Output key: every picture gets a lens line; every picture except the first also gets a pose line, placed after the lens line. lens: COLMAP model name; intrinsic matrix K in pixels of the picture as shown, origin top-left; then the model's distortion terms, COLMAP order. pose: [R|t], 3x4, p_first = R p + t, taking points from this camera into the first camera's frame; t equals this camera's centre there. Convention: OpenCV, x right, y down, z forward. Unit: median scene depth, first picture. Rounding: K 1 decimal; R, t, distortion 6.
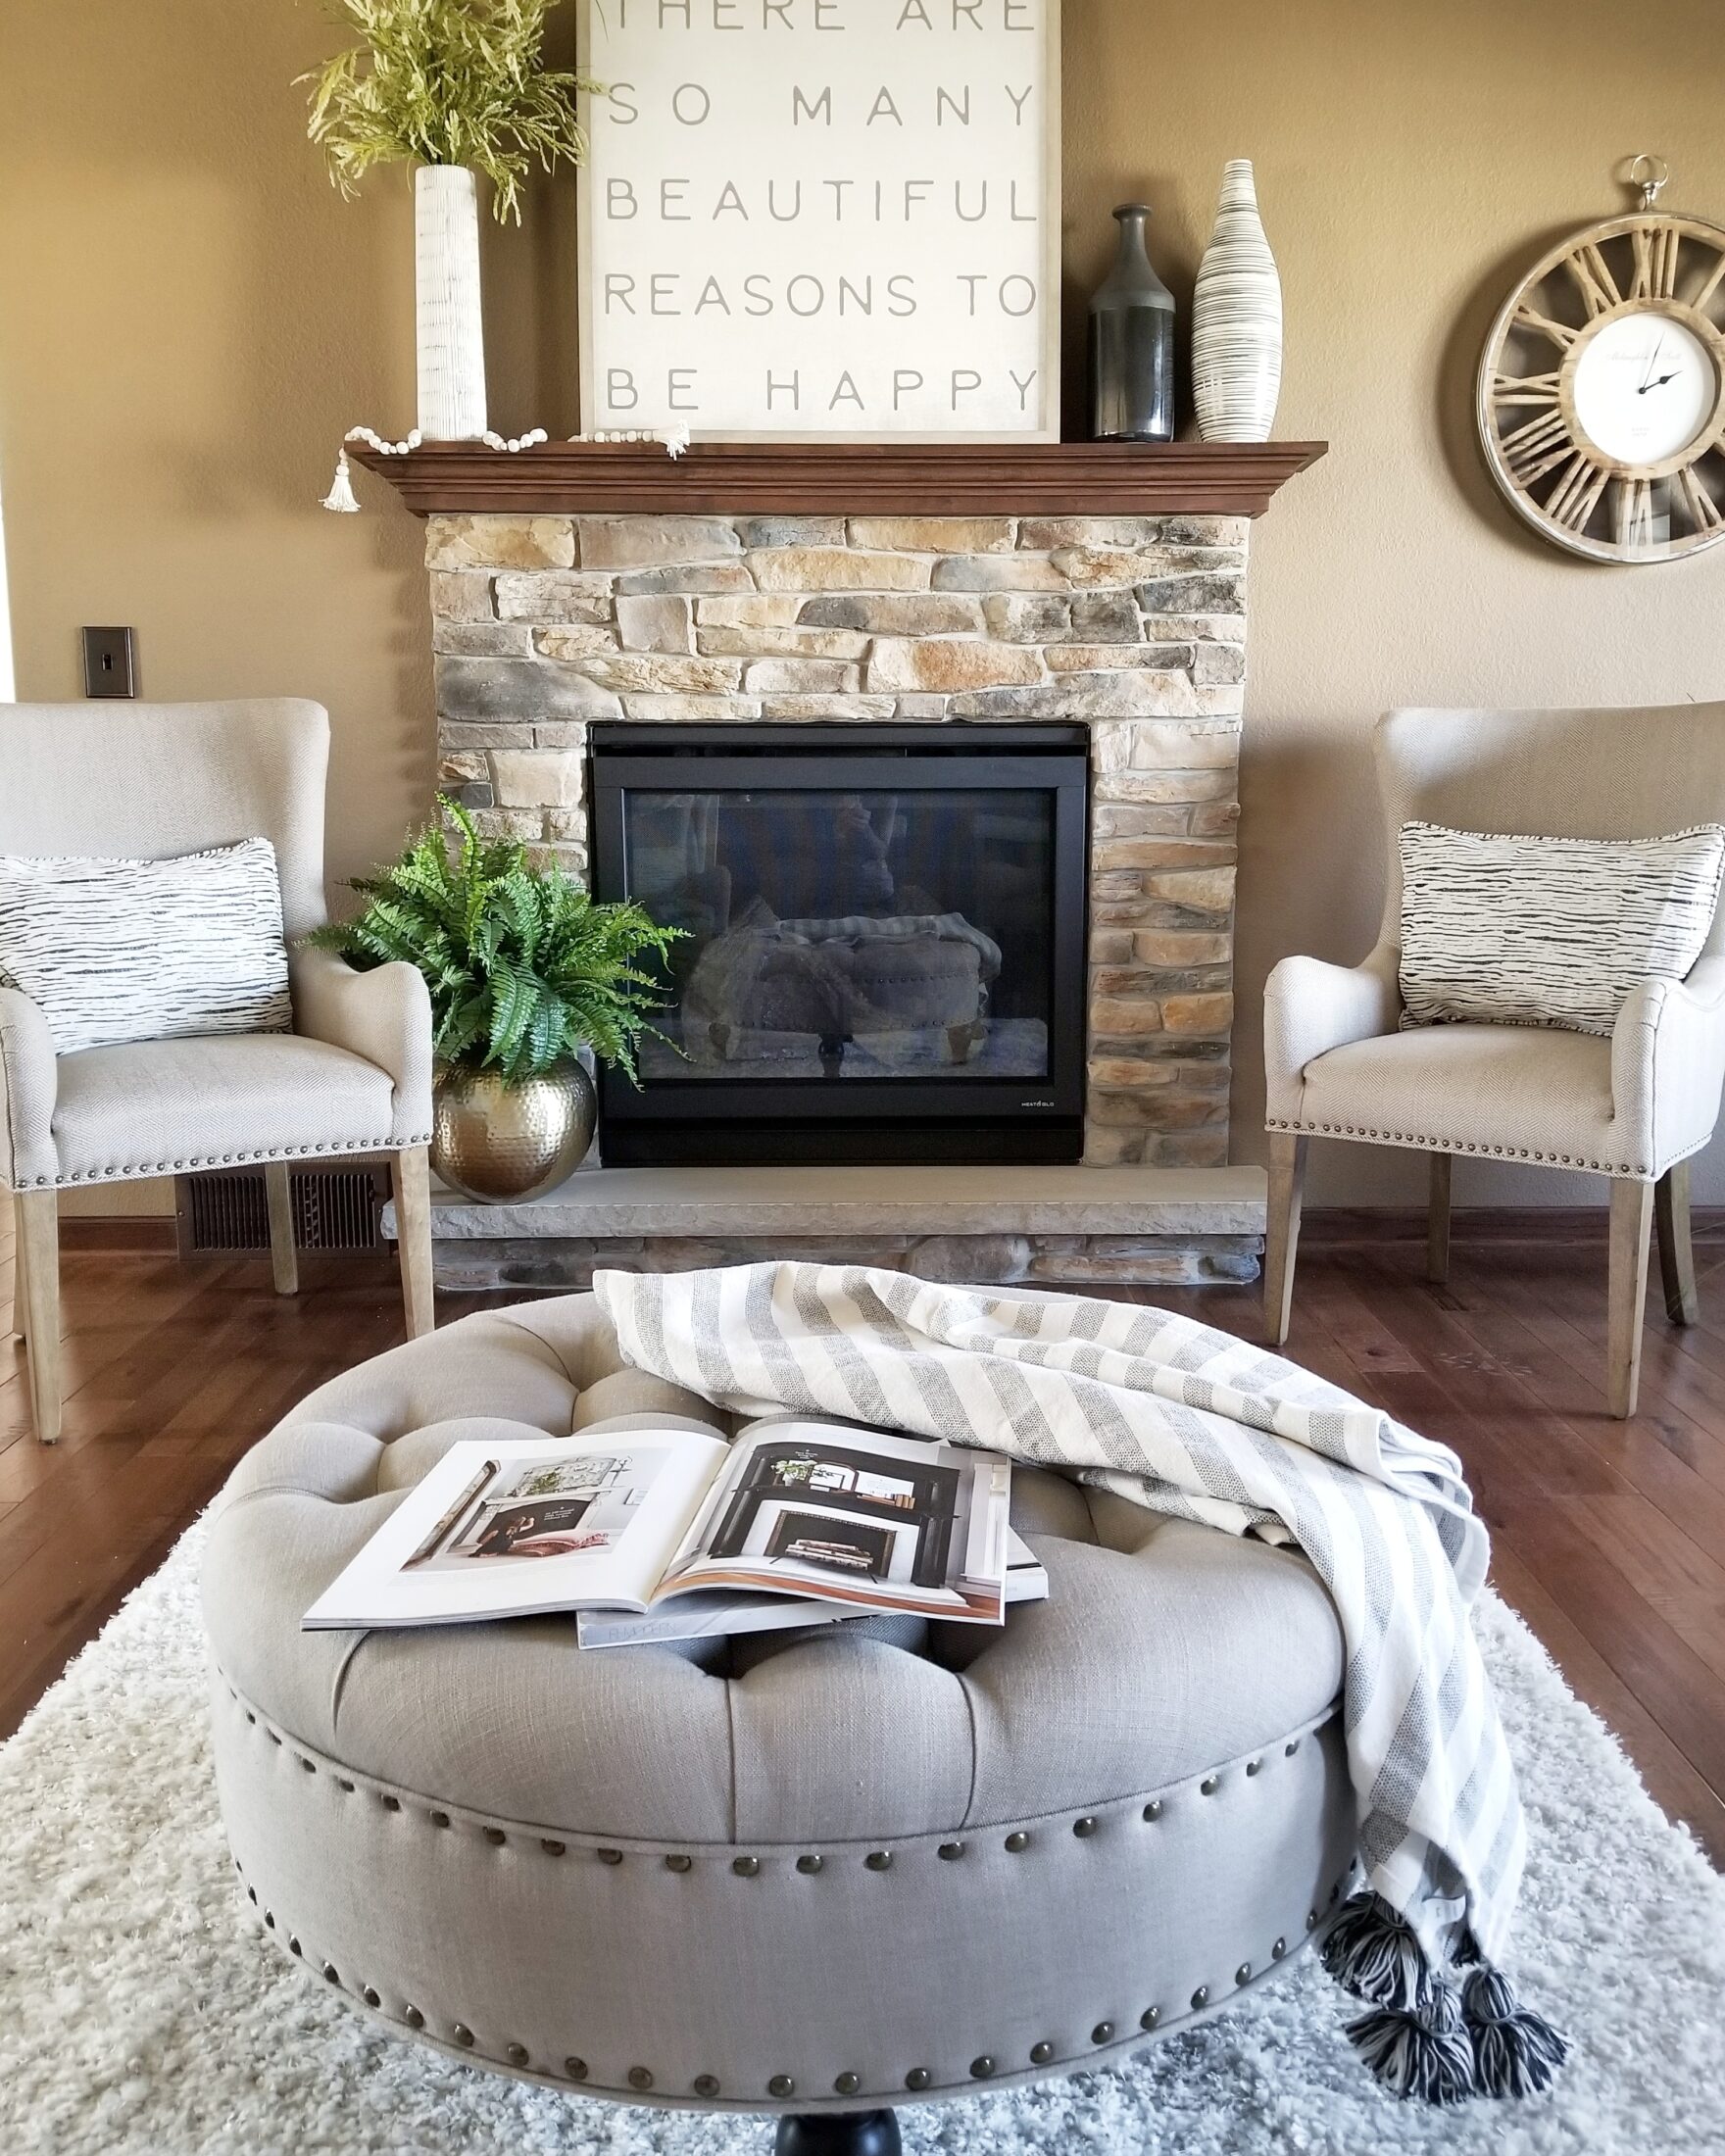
lens RADIAL K [[1848.5, 0, 913.5], [0, 1848.5, 1083.4], [0, 0, 1]] dist [0.072353, -0.142434]
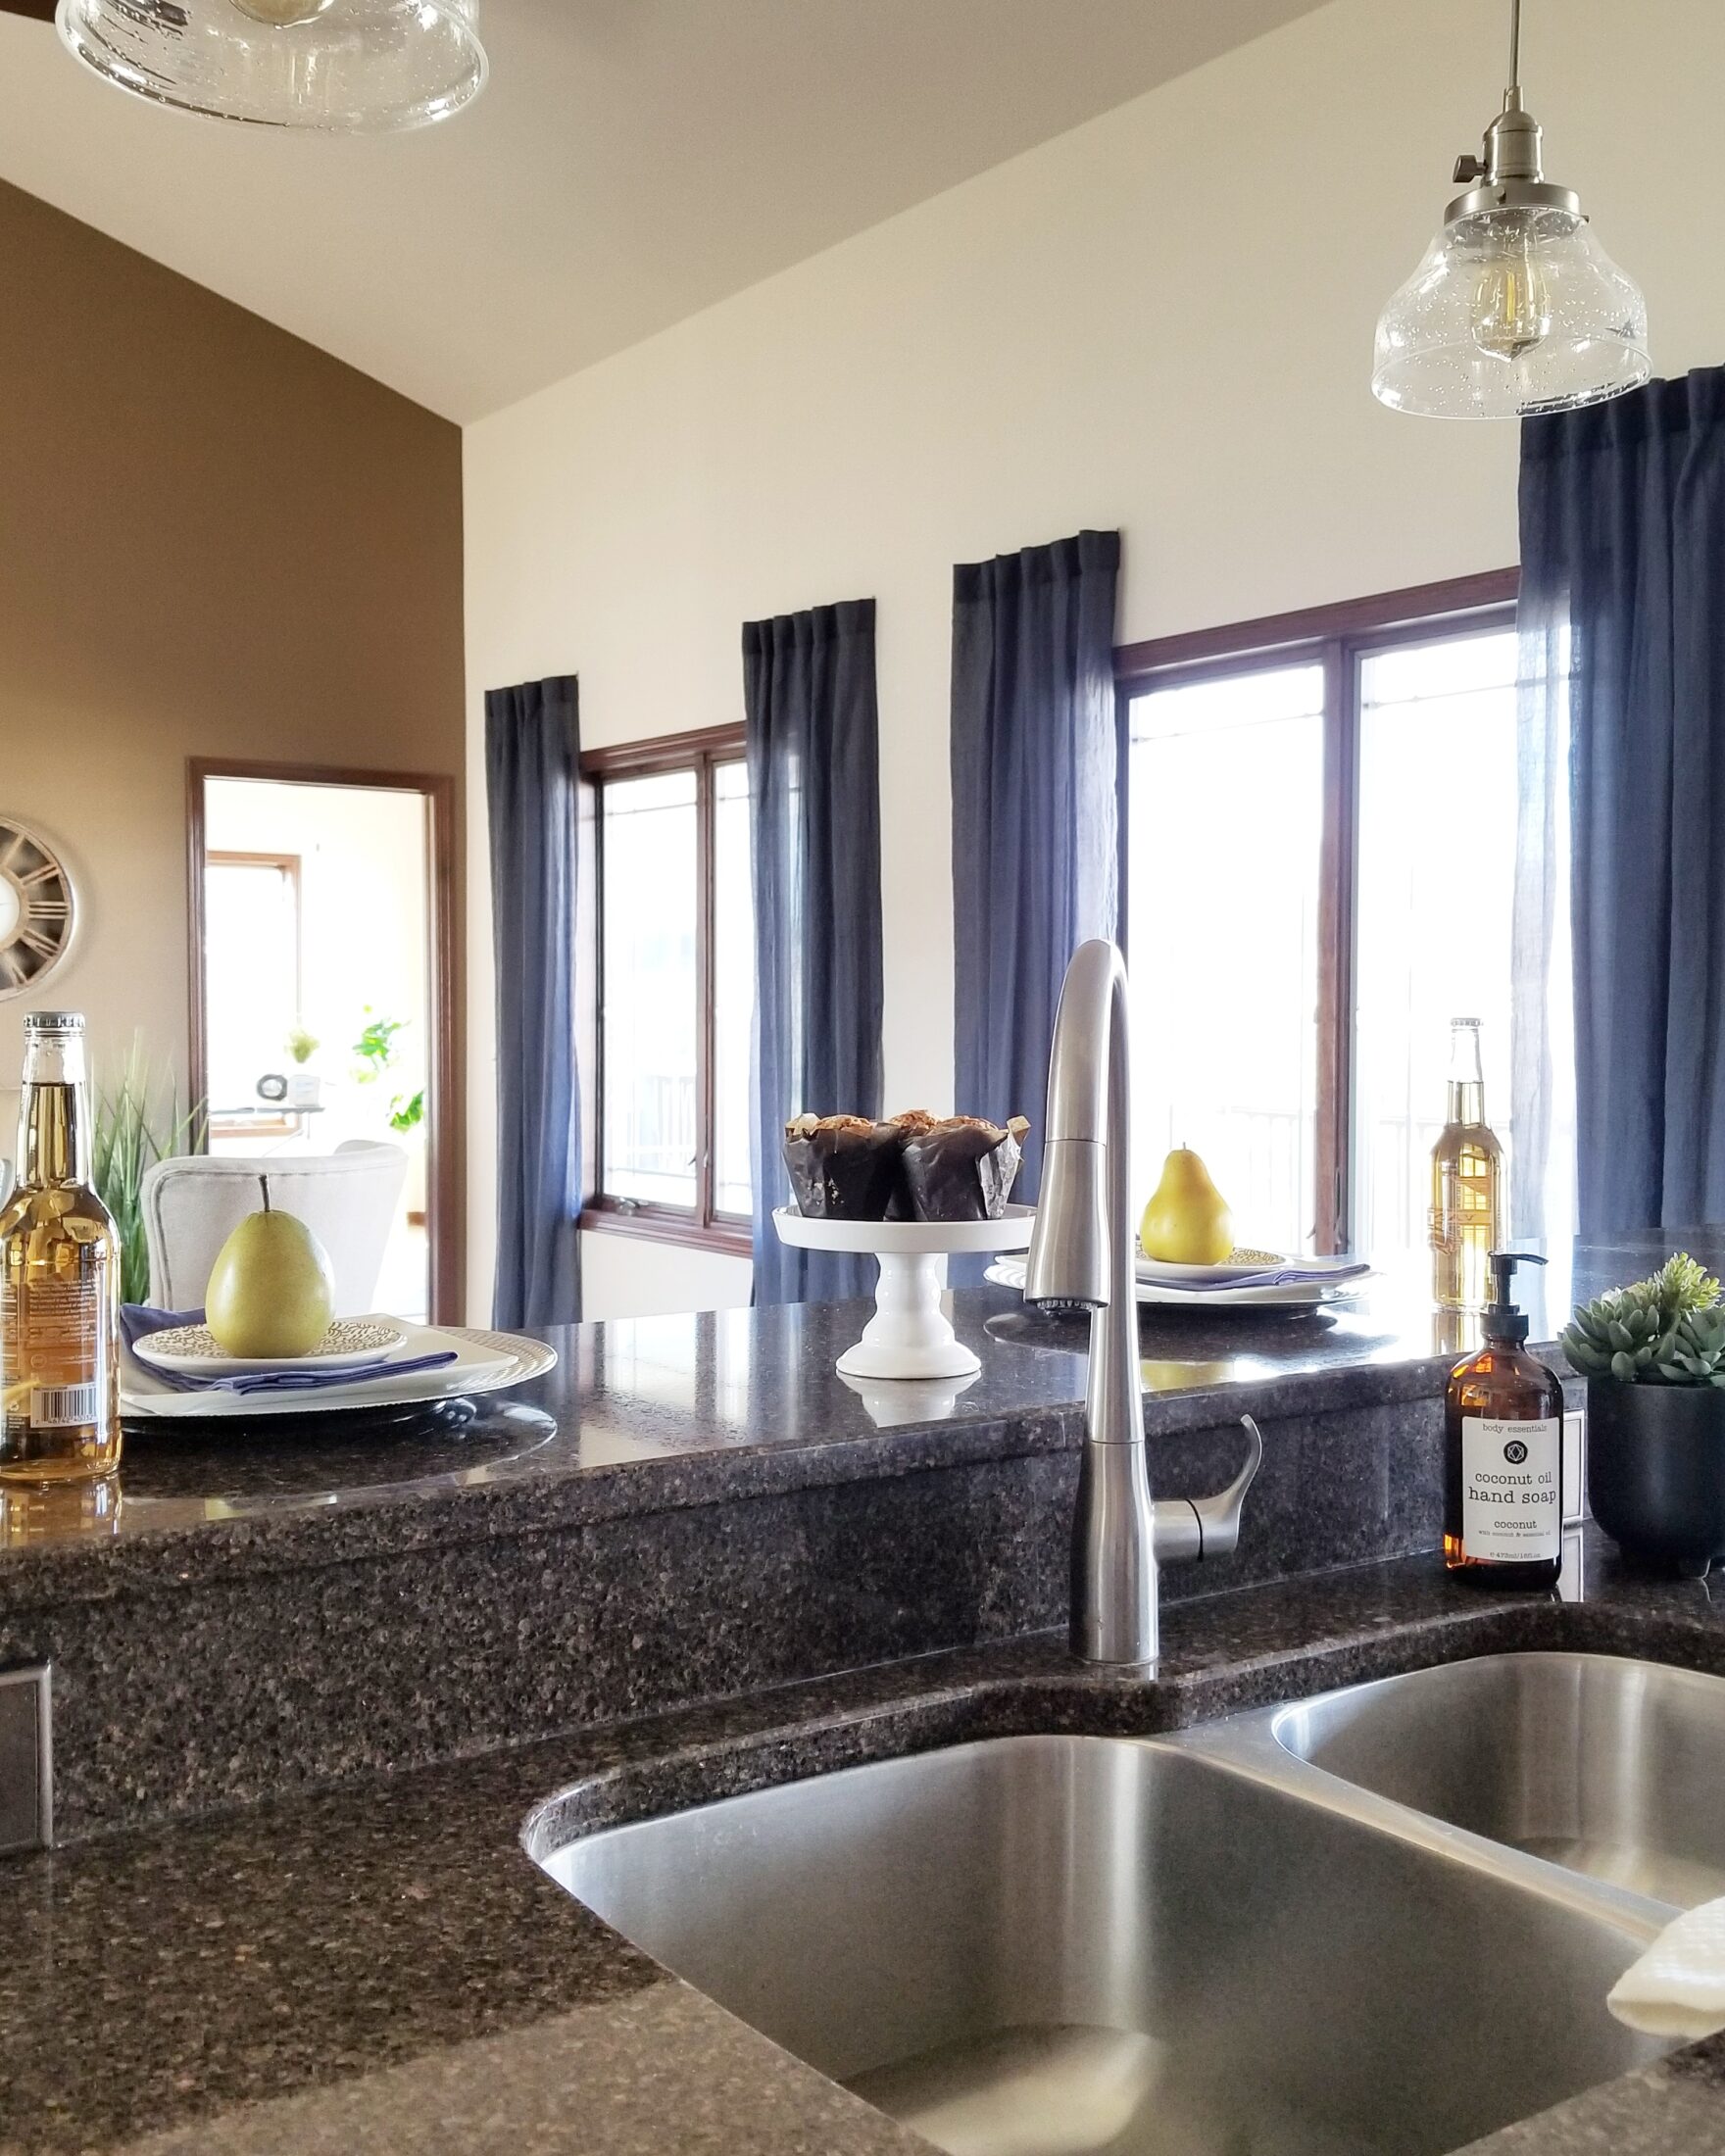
lens RADIAL K [[2157.6, 0, 877.9], [0, 2157.6, 1086.3], [0, 0, 1]] dist [0.059368, 0.000000]
pose [[0.828915, -0.015834, 0.559150, -0.059791], [0.089747, 0.990414, -0.105000, 0.093496], [-0.552127, 0.137218, 0.822391, -1.187305]]
